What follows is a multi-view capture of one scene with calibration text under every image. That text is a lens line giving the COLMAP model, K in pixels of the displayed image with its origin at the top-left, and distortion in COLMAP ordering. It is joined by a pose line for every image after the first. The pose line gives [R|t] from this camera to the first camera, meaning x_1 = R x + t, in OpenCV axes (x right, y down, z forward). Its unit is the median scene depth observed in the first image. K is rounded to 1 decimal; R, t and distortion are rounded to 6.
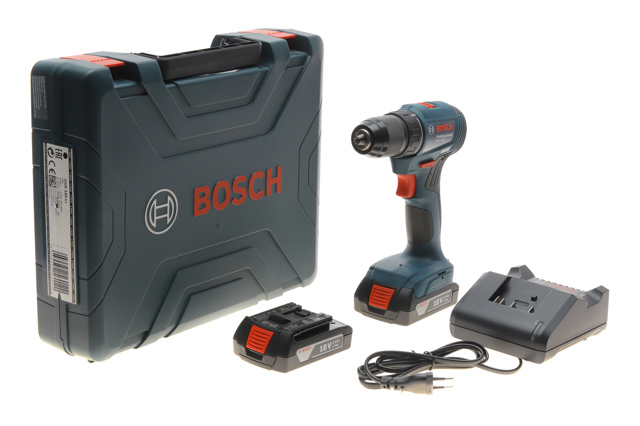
lens RADIAL K [[1408.2, 0, 320.0], [0, 1408.2, 213.0], [0, 0, 1]] dist [-0.077244, 0.000000]
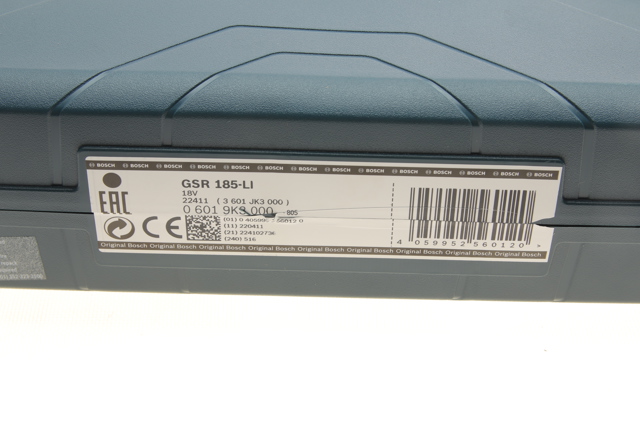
lens RADIAL K [[1408.2, 0, 320.2], [0, 1408.2, 213.0], [0, 0, 1]] dist [-0.077244, 0.000000]
pose [[-0.003059, -0.999687, -0.024814, -0.175634], [0.960935, 0.003928, -0.276747, 0.102265], [0.276758, -0.024691, 0.960622, 0.659689]]
